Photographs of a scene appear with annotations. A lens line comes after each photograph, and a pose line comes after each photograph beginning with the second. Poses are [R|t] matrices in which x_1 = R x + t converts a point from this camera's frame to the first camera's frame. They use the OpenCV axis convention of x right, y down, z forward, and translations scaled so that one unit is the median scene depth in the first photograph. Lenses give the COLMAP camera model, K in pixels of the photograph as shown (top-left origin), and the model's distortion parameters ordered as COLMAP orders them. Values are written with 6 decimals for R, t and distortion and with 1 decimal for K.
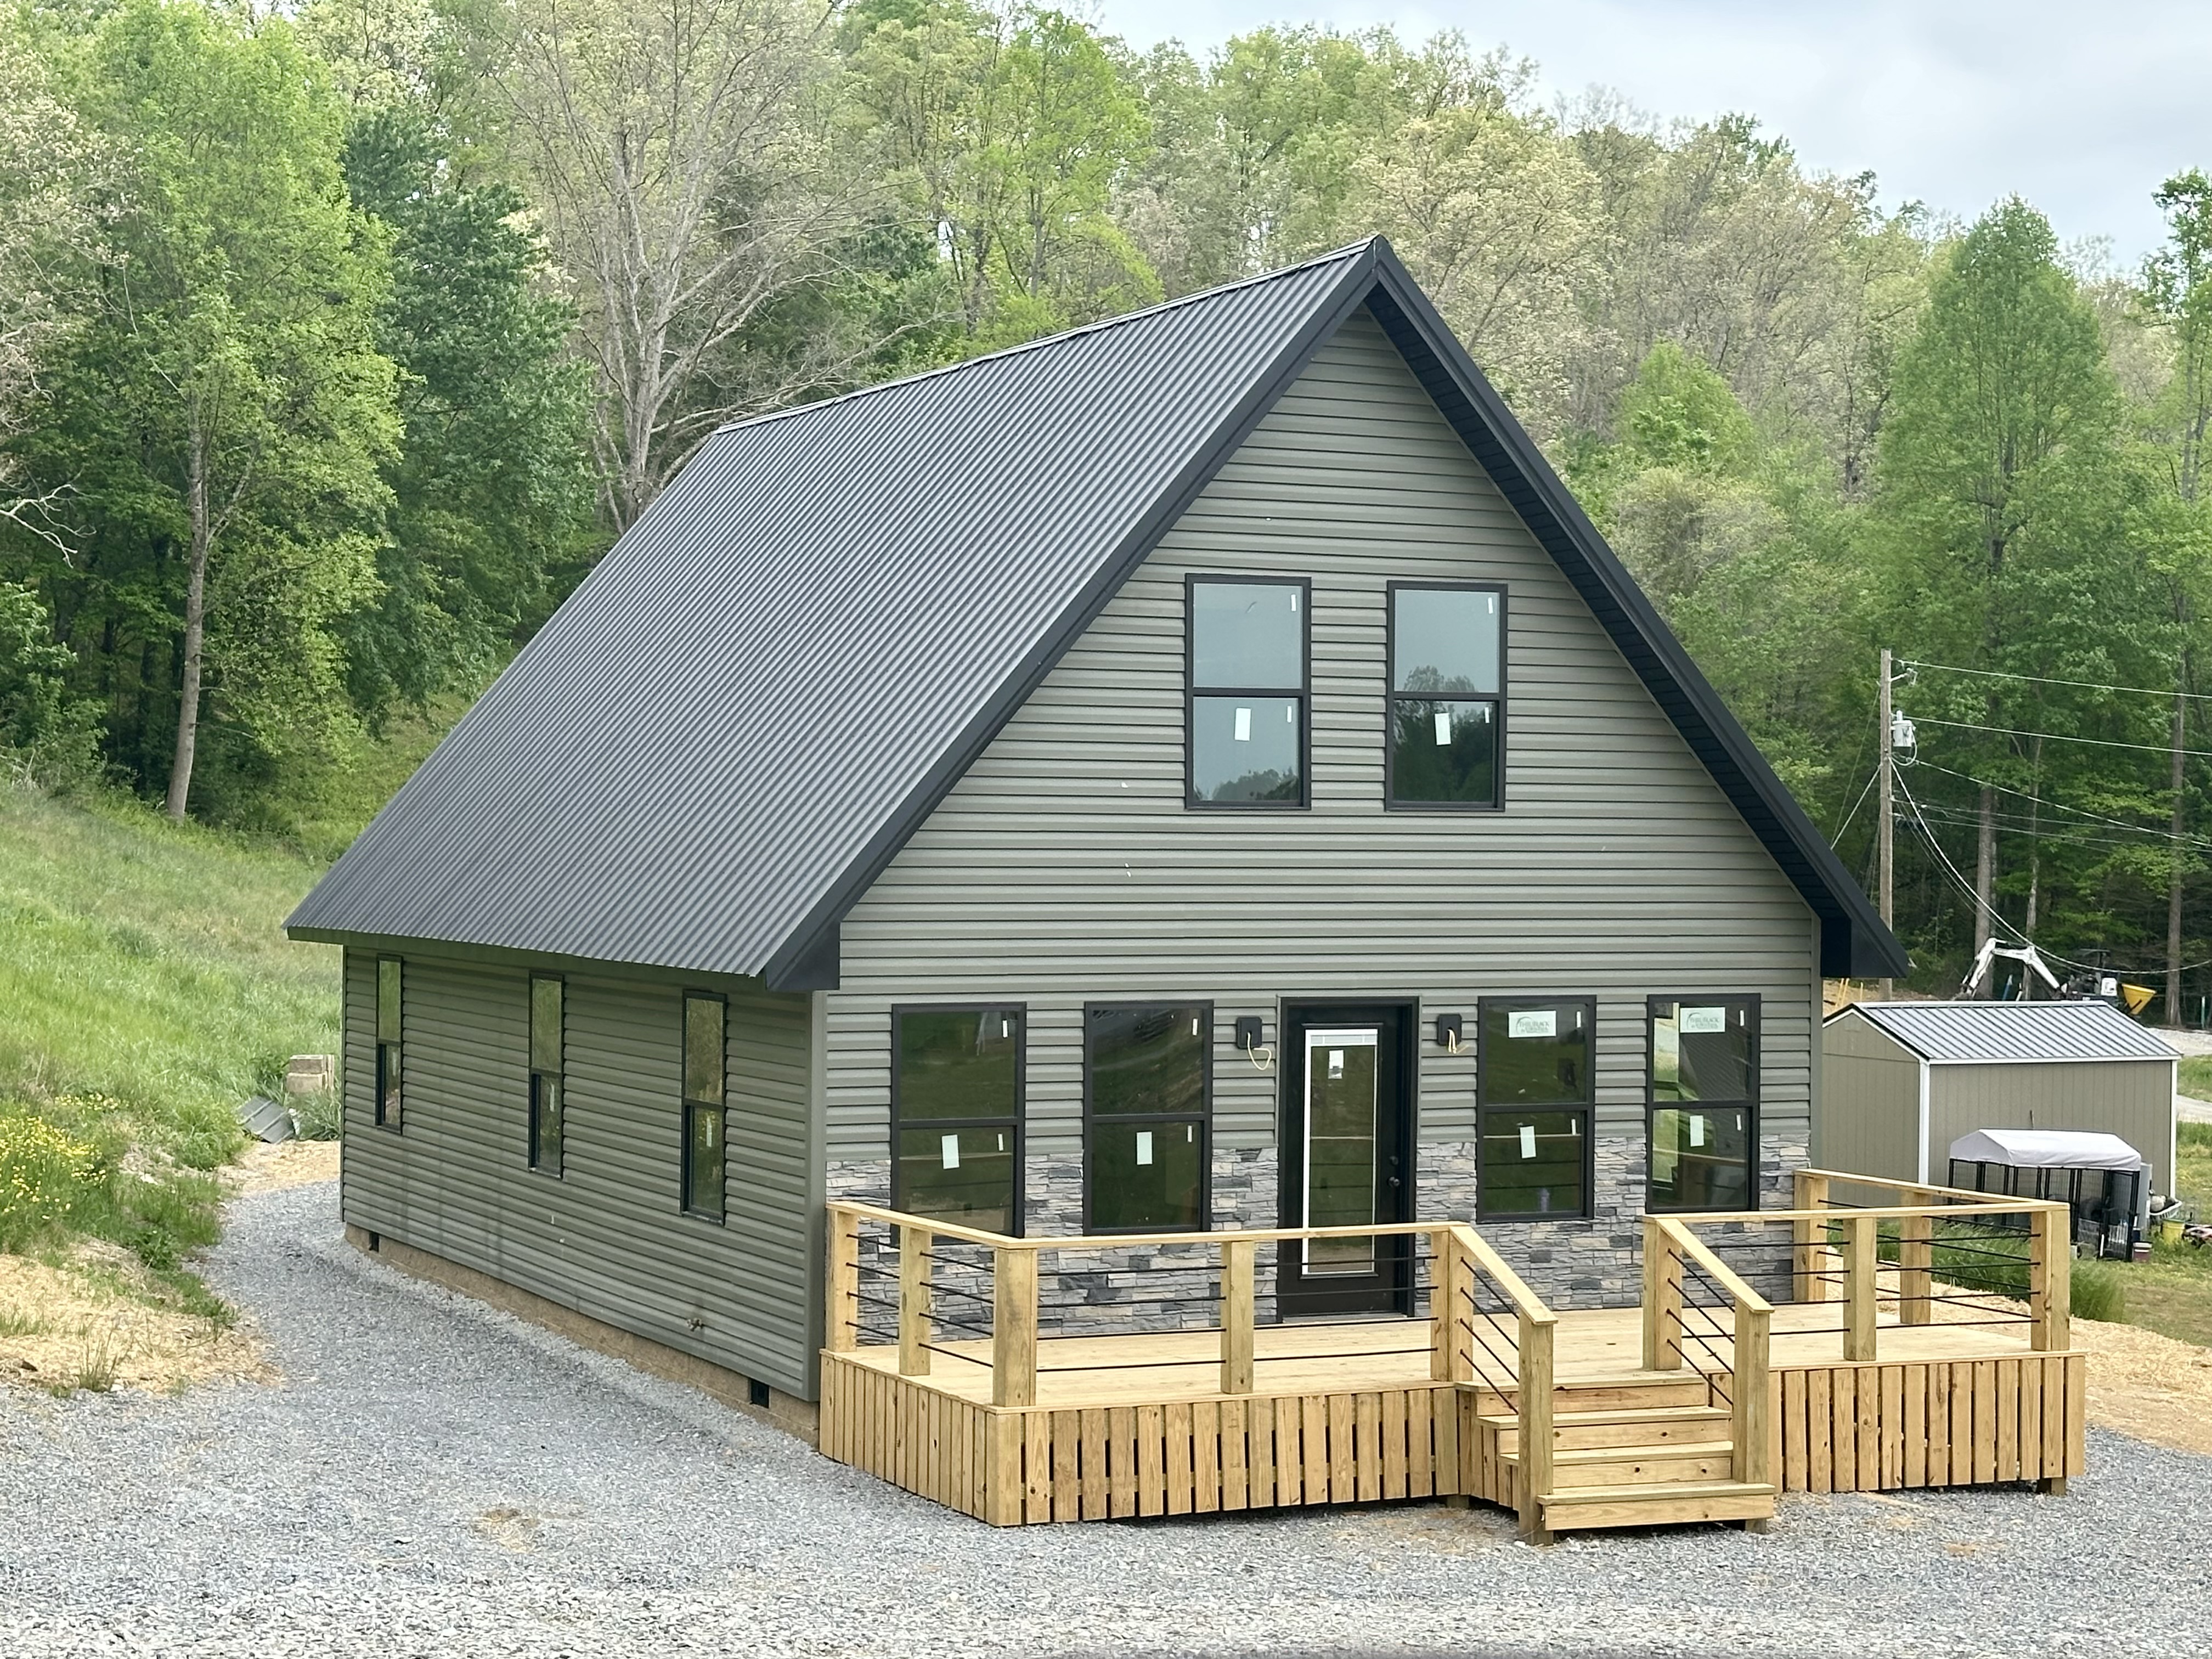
lens RADIAL K [[3940.3, 0, 1106.0], [0, 3940.3, 829.5], [0, 0, 1]] dist [0.155716, 0.252894]
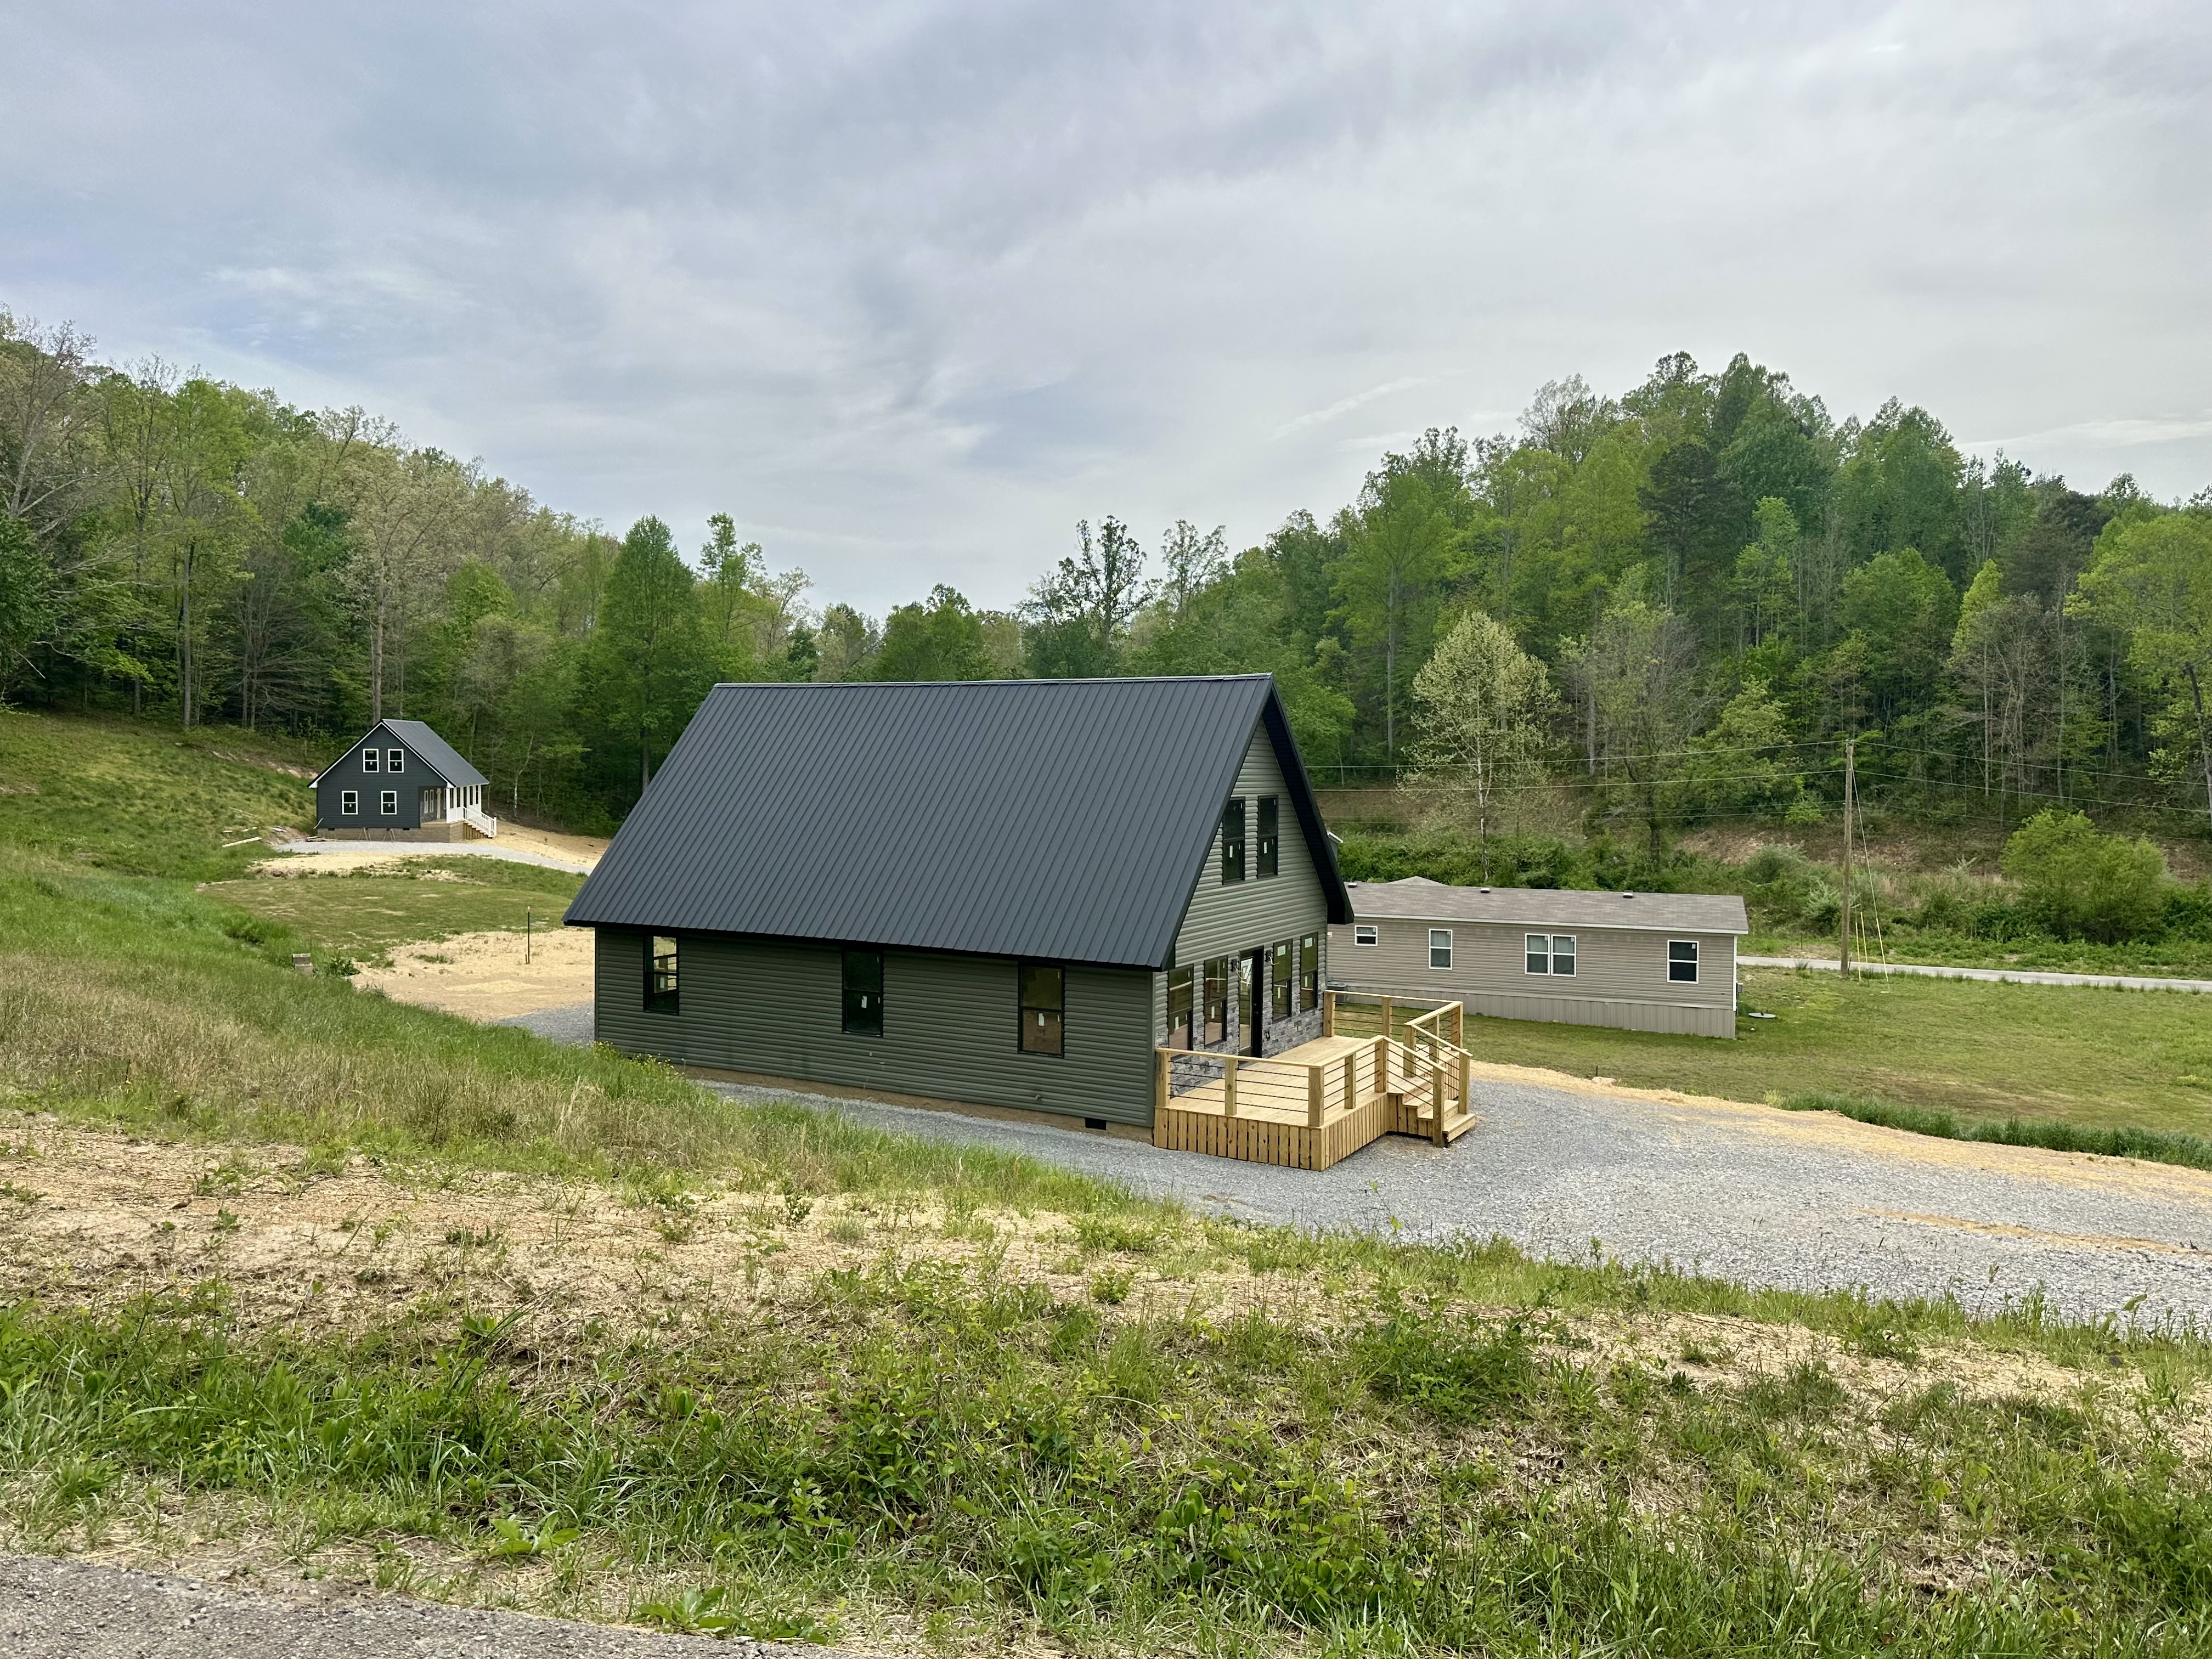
lens RADIAL K [[1550.1, 0, 1109.7], [0, 1550.1, 827.9], [0, 0, 1]] dist [0.214703, -0.461846]
pose [[0.804510, -0.031474, 0.593105, -0.675653], [-0.001530, 0.998482, 0.055061, -0.103492], [-0.593938, -0.045204, 0.803240, 0.199574]]
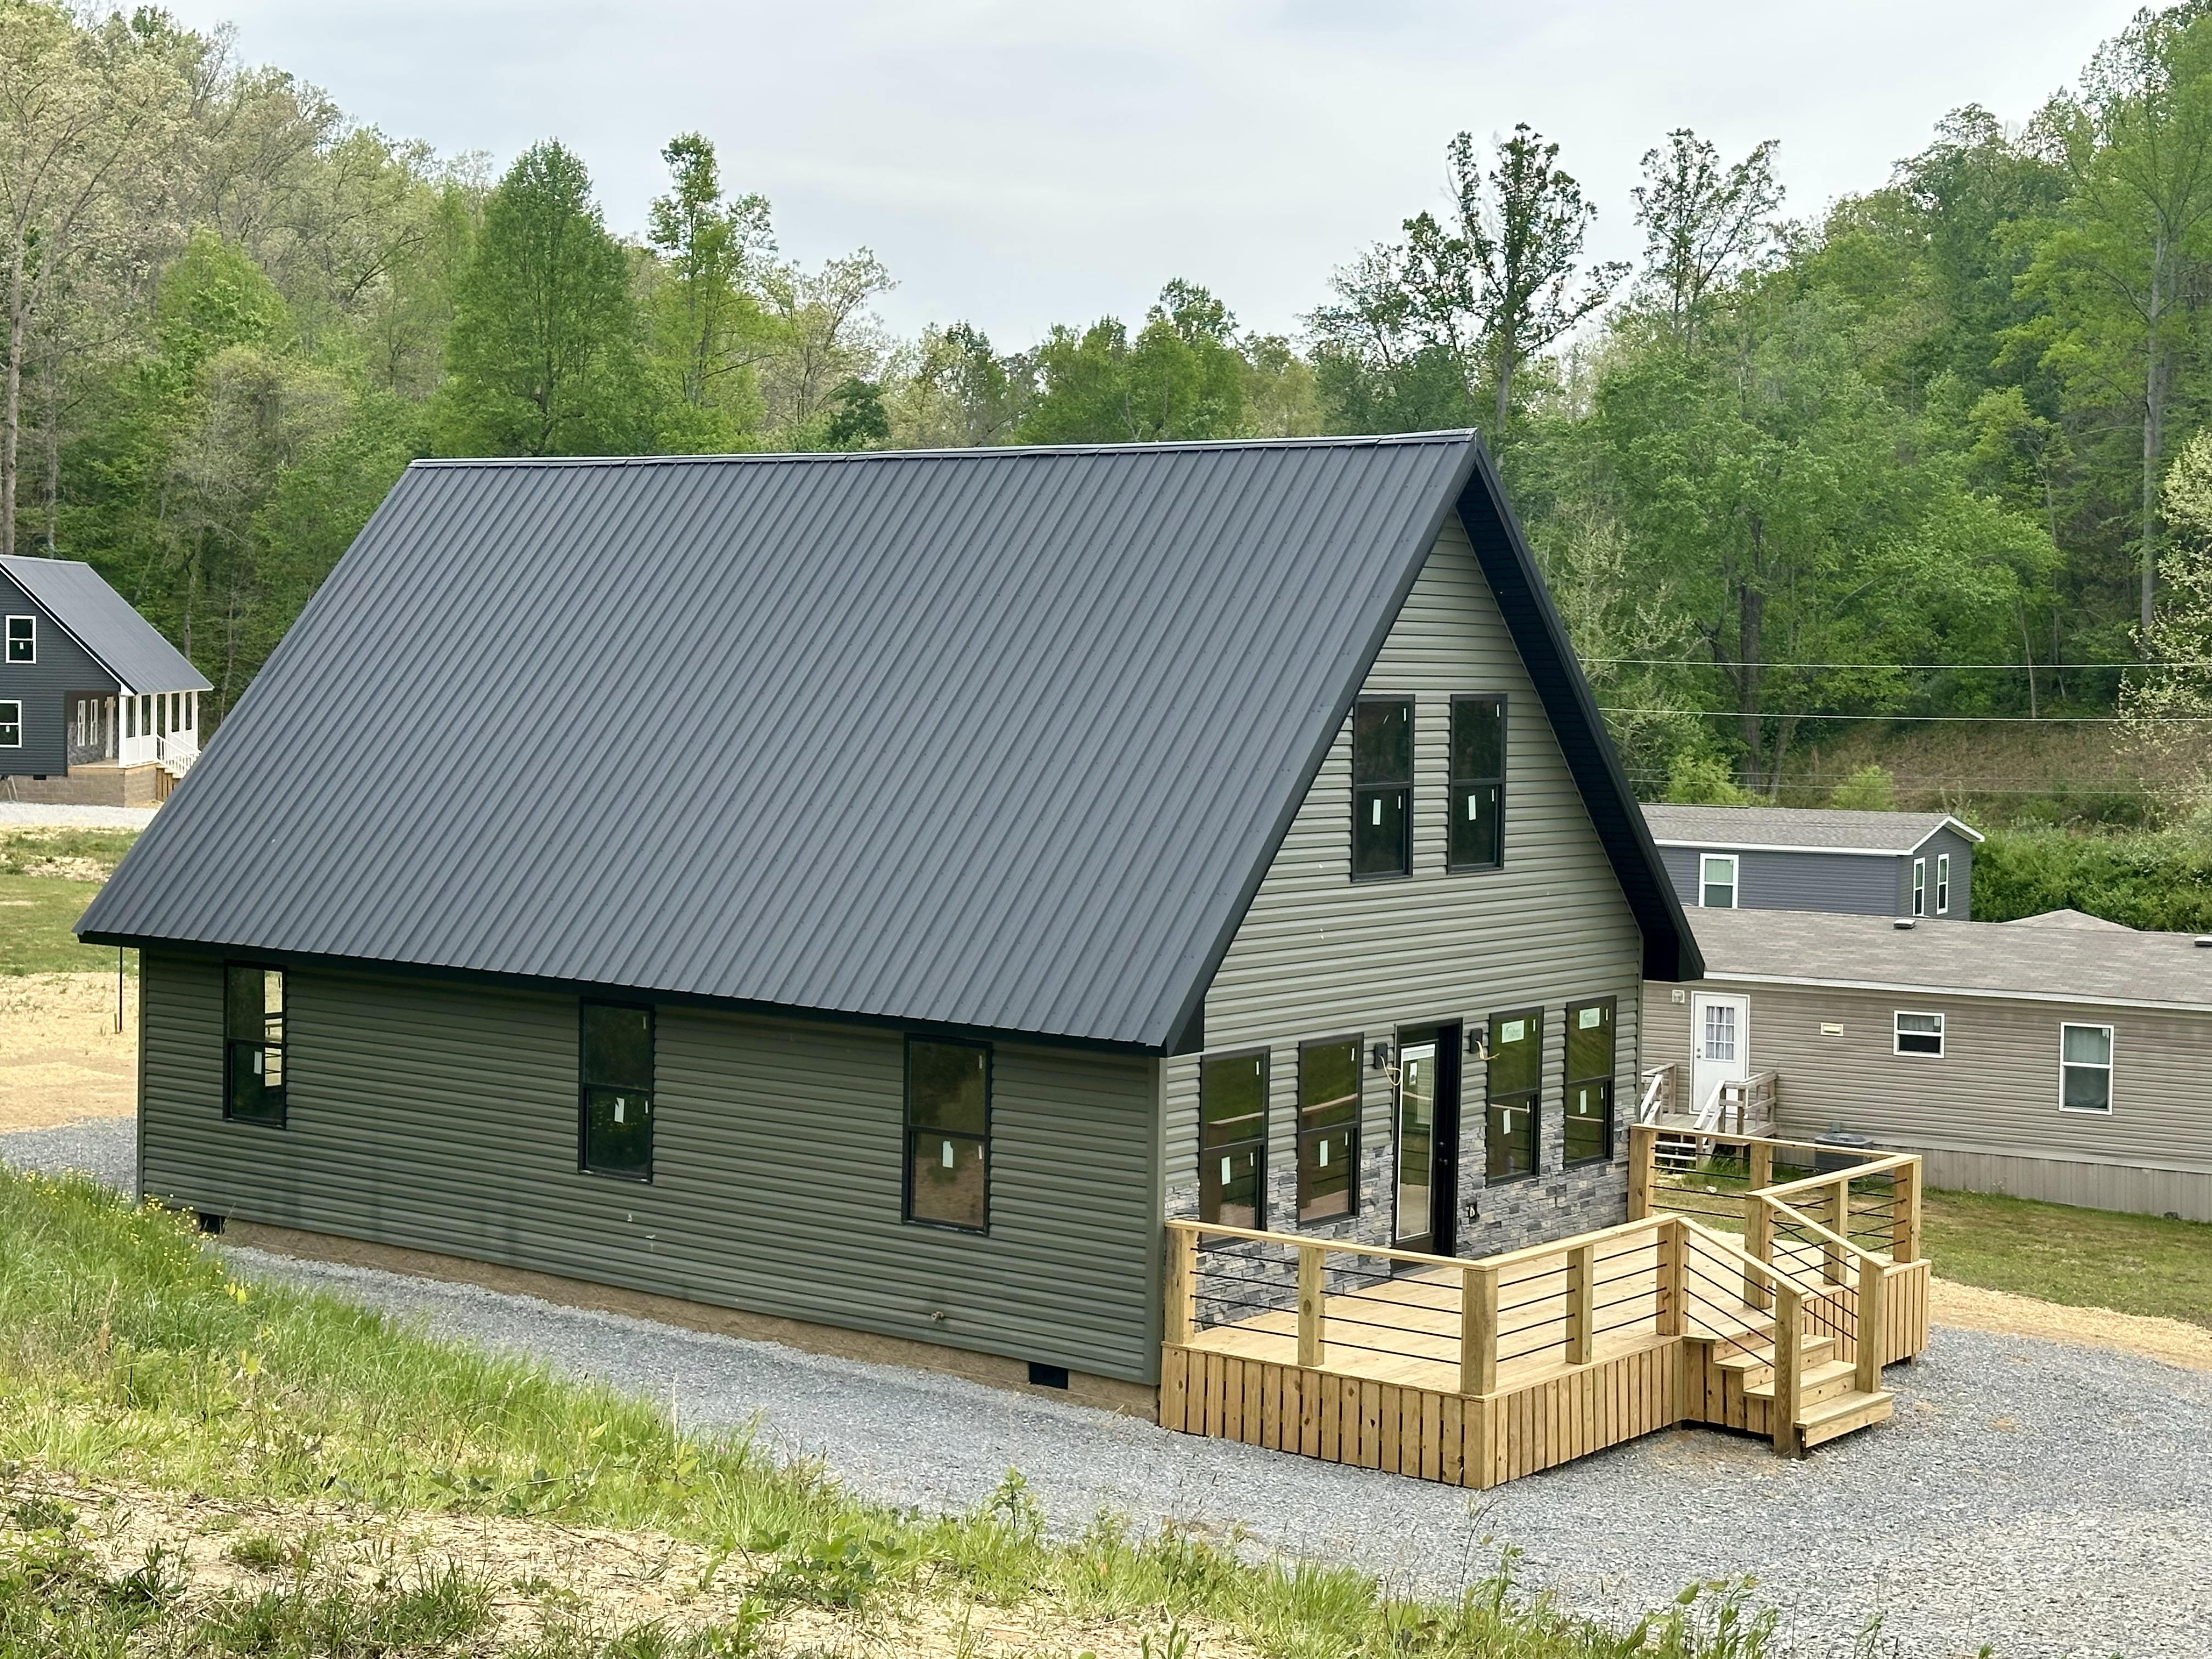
lens RADIAL K [[3348.7, 0, 1096.9], [0, 3348.7, 831.4], [0, 0, 1]] dist [0.210189, -0.416131]
pose [[0.882964, -0.019141, 0.469050, -0.557730], [-0.011140, 0.998033, 0.061699, -0.087398], [-0.469308, -0.059704, 0.881014, 0.099458]]
